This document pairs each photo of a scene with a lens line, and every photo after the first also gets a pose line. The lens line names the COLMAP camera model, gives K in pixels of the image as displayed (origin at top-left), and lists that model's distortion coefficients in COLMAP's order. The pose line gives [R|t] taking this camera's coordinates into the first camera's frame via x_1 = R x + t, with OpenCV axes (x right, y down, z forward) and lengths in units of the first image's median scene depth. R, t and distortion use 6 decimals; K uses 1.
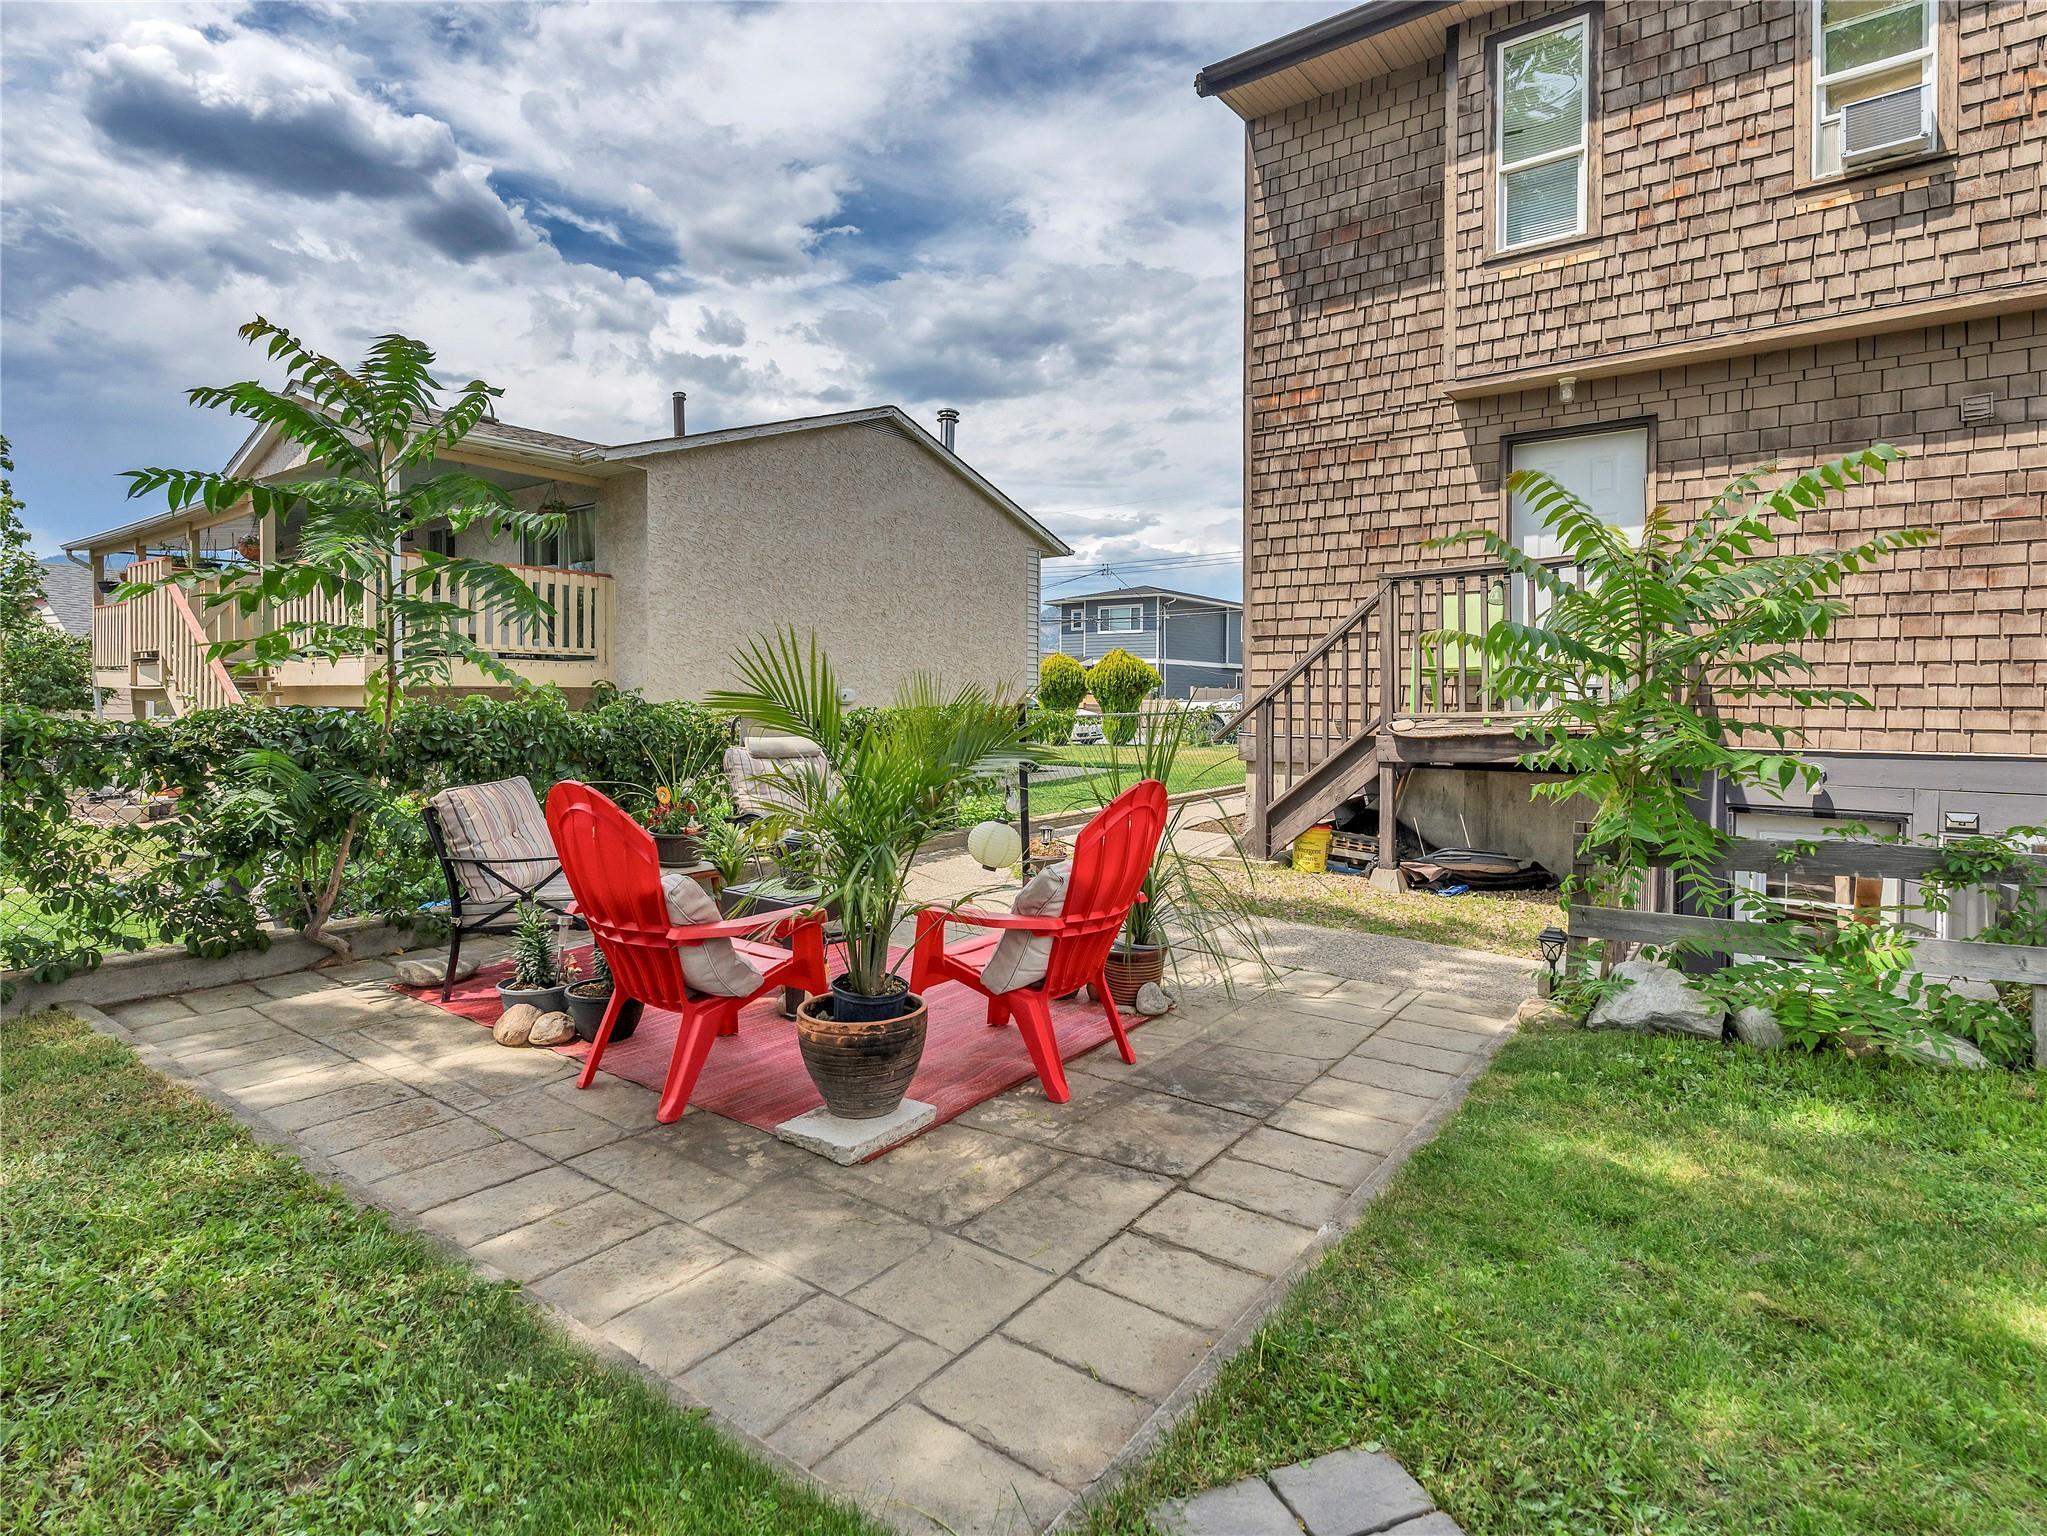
lens RADIAL K [[1065.8, 0, 1034.2], [0, 1065.8, 706.2], [0, 0, 1]] dist [-0.002346, 0.000230]
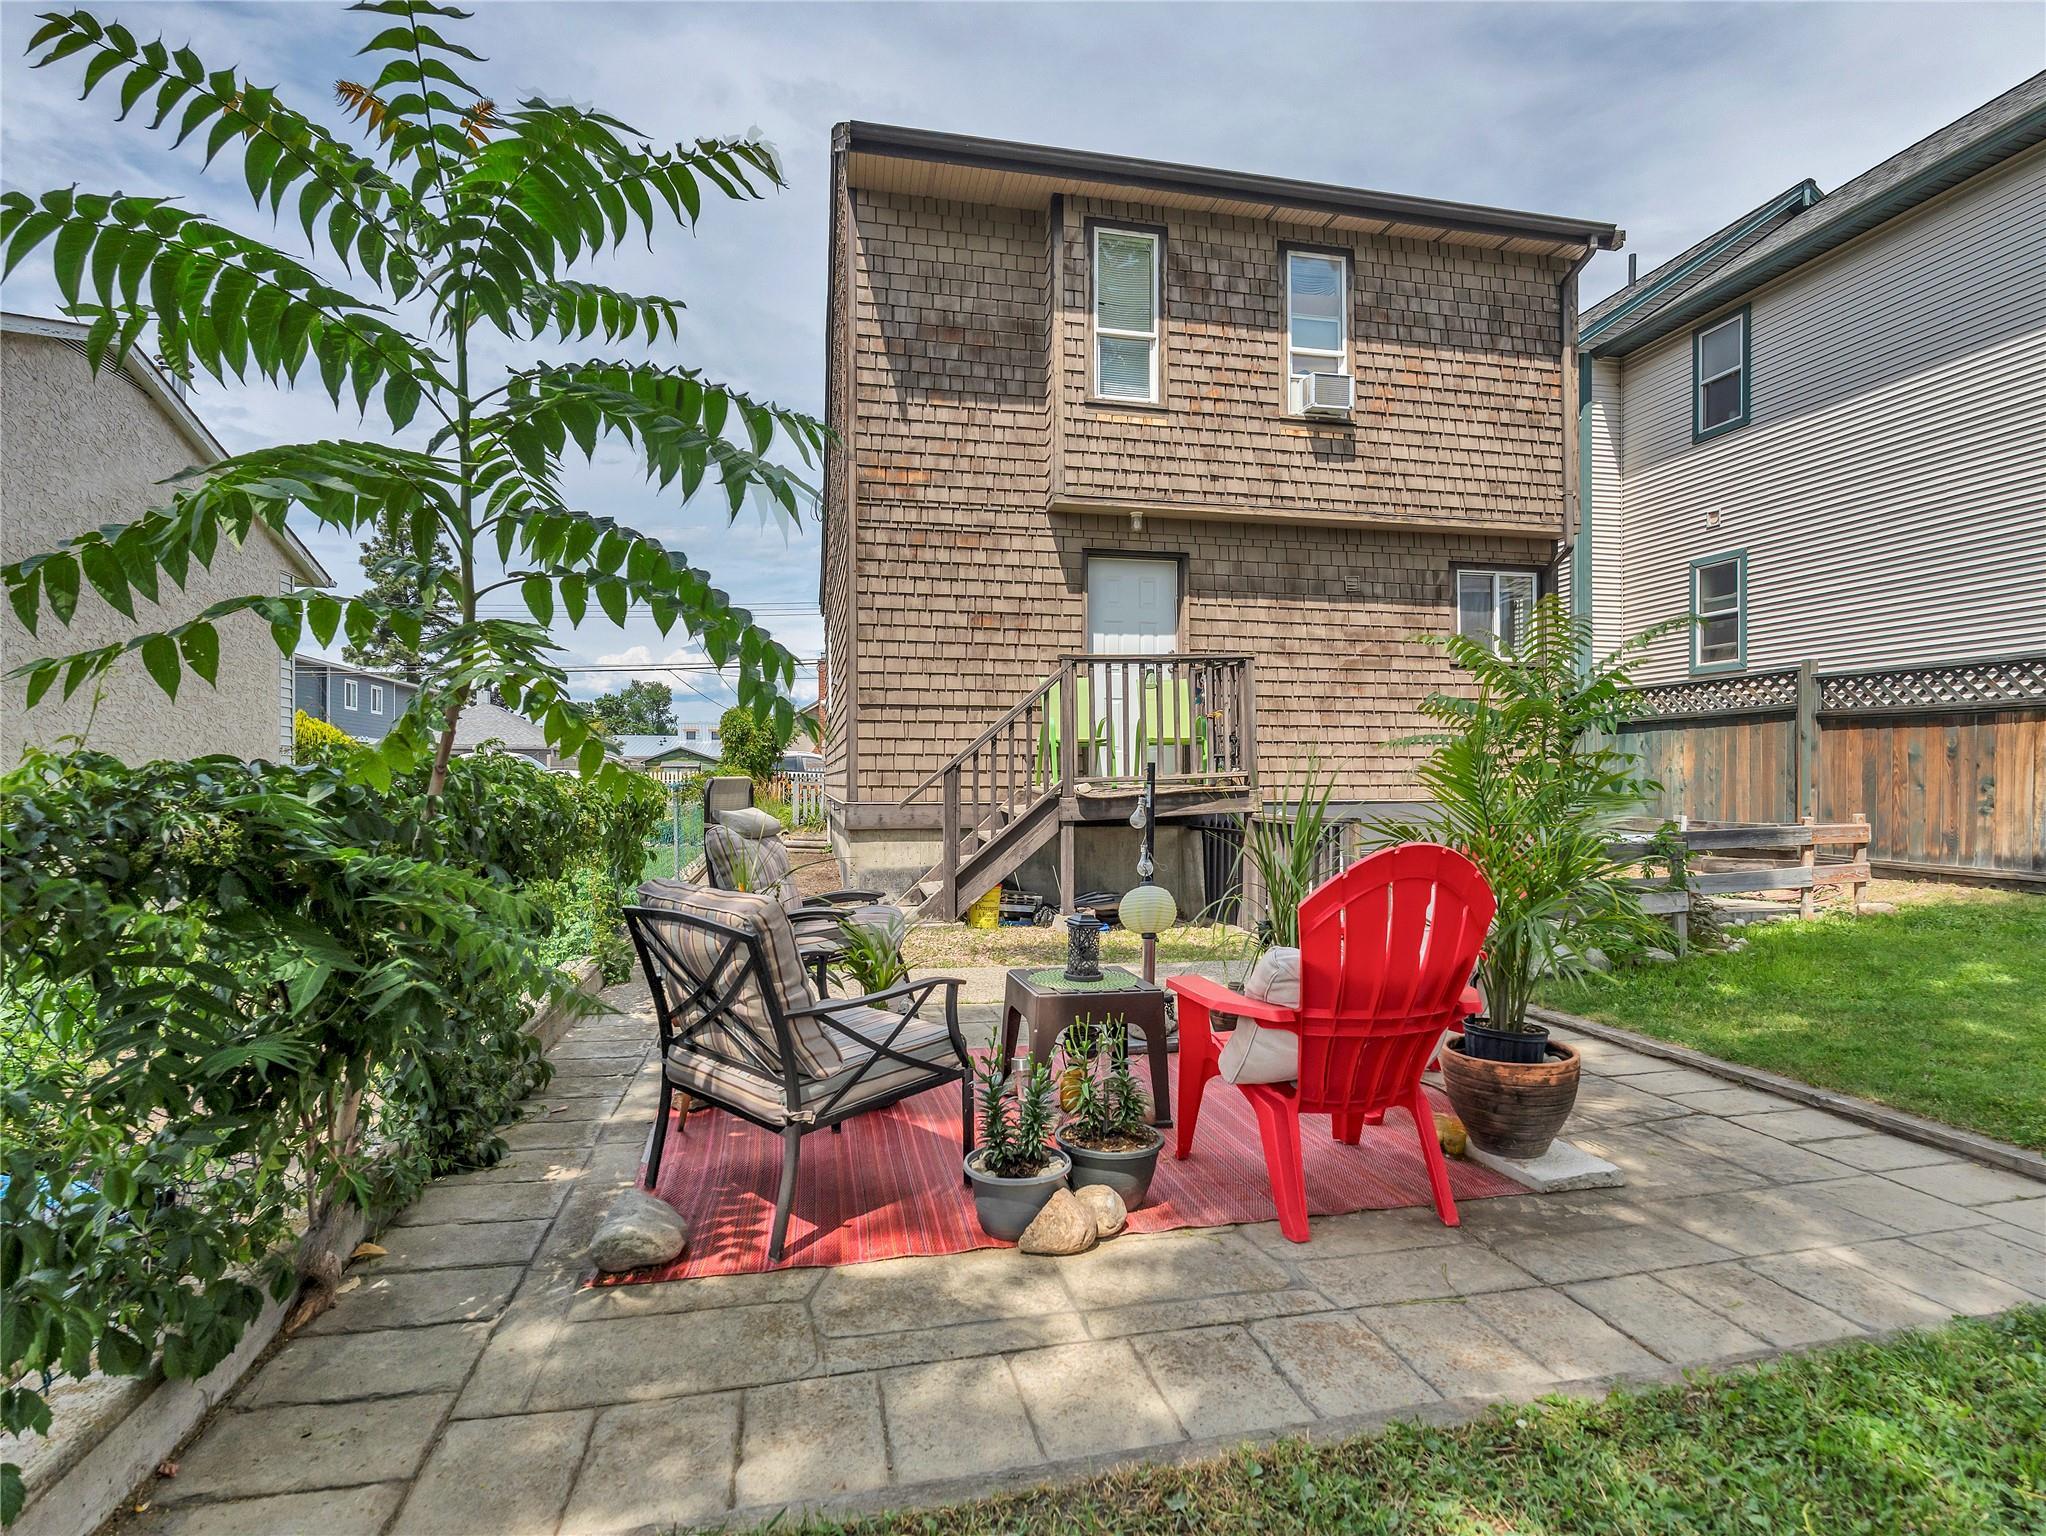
lens RADIAL K [[1045.1, 0, 1030.7], [0, 1045.1, 767.1], [0, 0, 1]] dist [-0.002236, -0.000355]
pose [[0.644832, 0.002988, 0.764319, -0.521127], [0.010020, 0.999873, -0.012362, 0.008132], [-0.764259, 0.015630, 0.644720, 0.298273]]
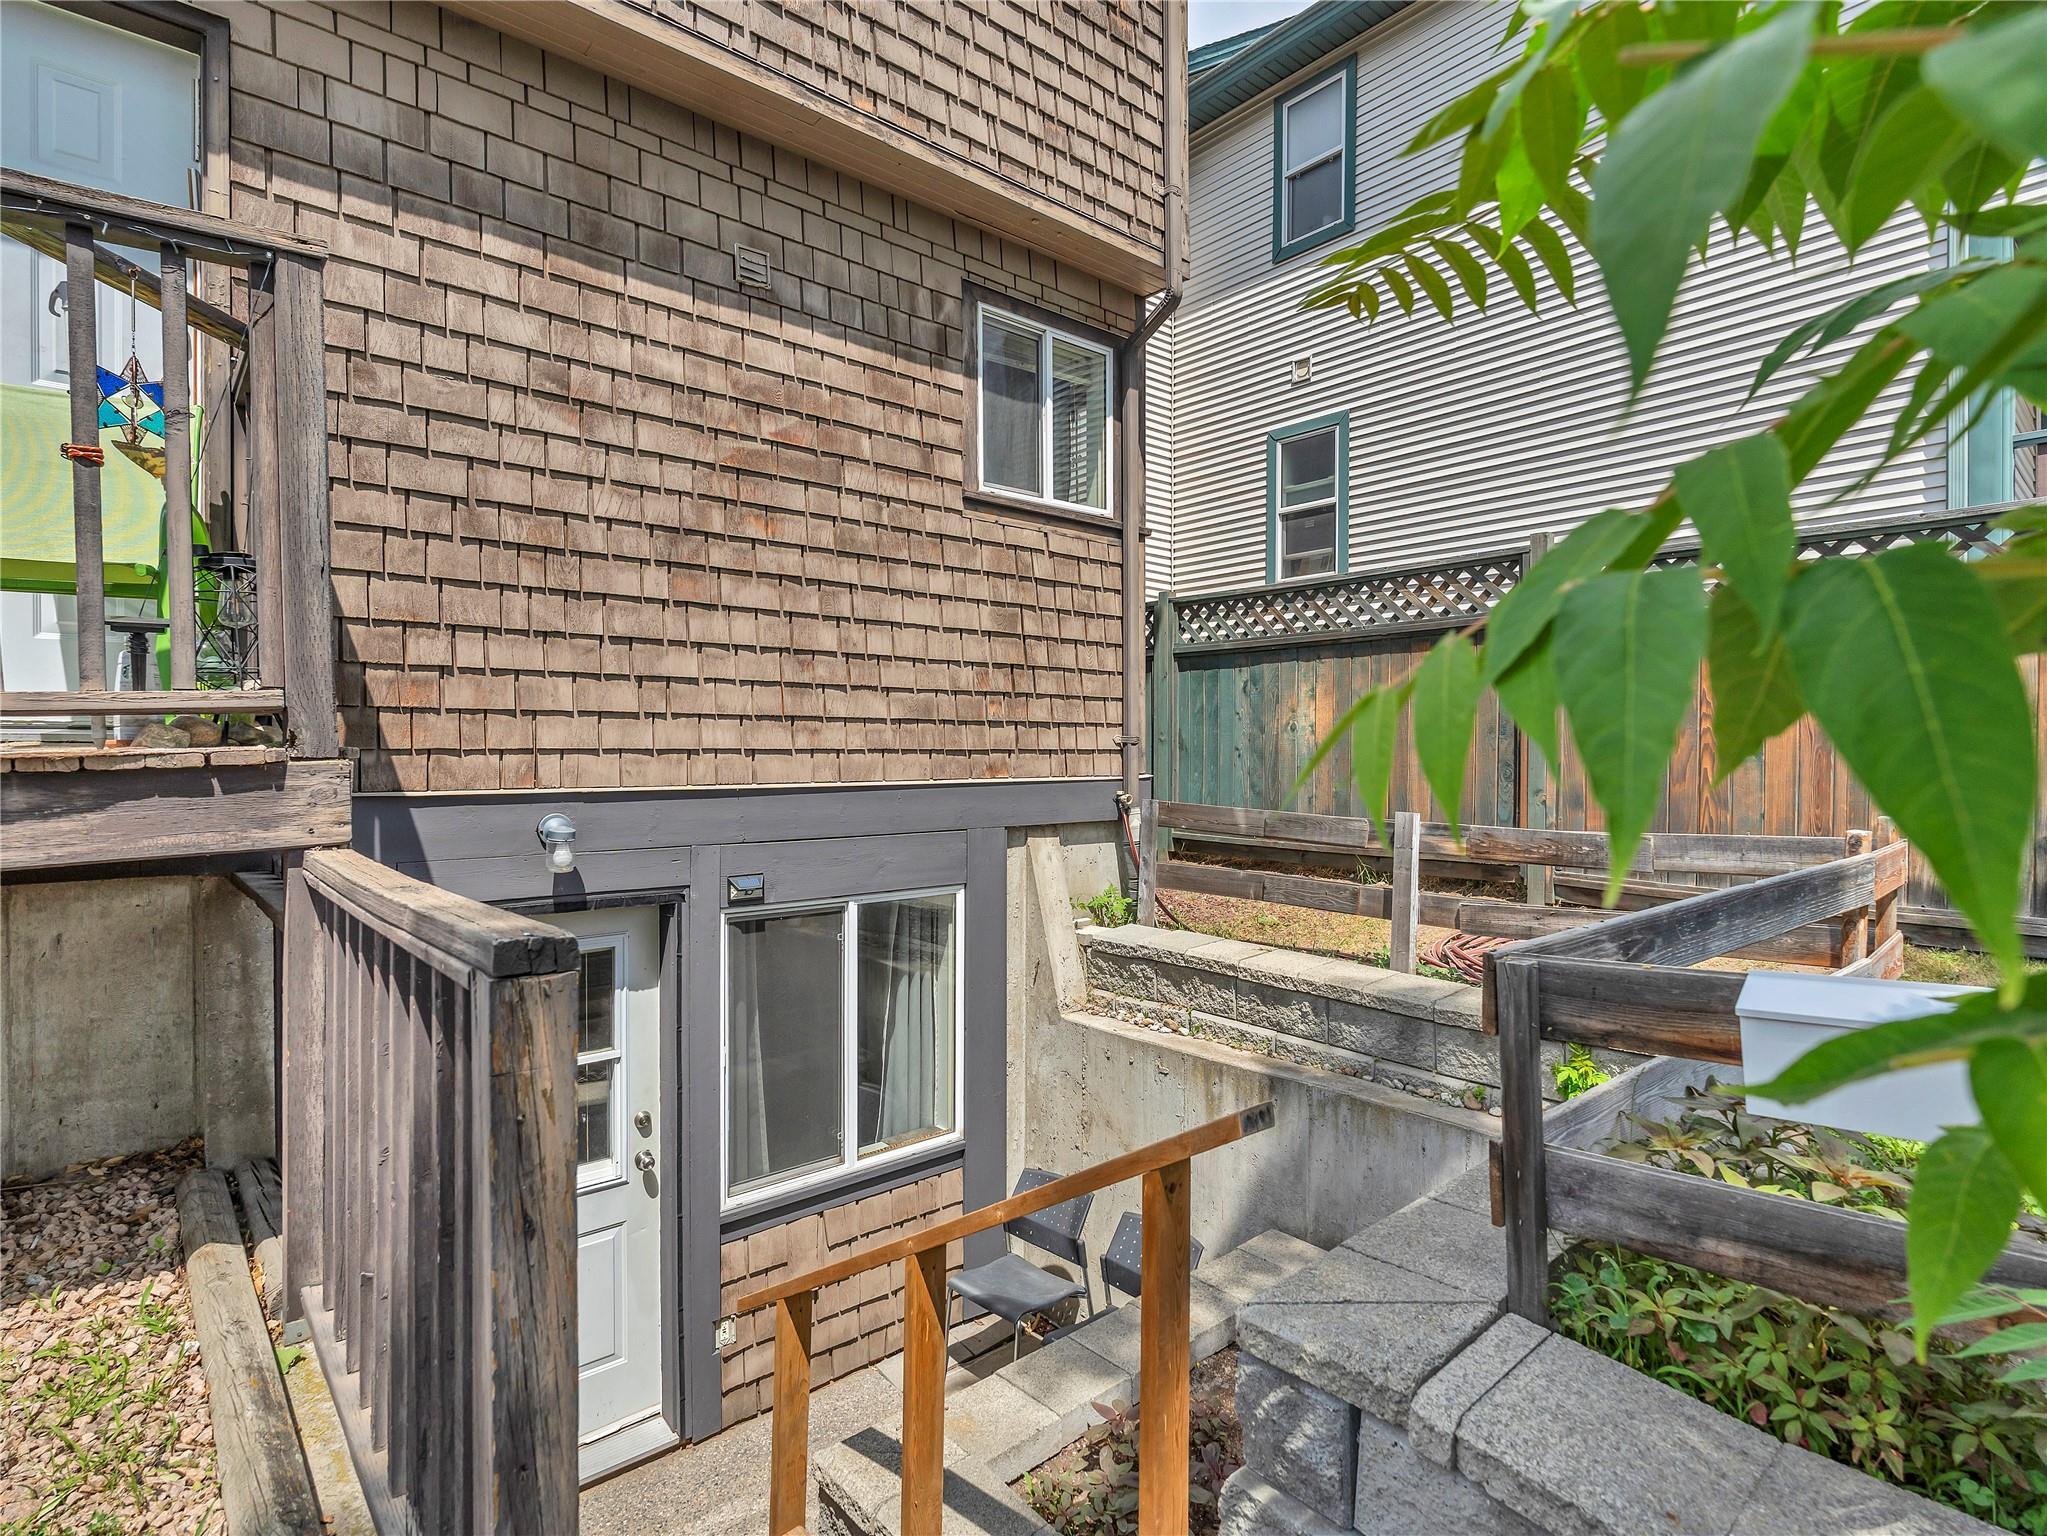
lens RADIAL K [[1045.6, 0, 1031.2], [0, 1045.6, 767.1], [0, 0, 1]] dist [-0.002236, -0.000355]
pose [[0.212749, -0.018066, 0.976940, 0.229592], [0.007372, 0.999830, 0.016884, 0.019350], [-0.977079, 0.003610, 0.212846, 0.572454]]
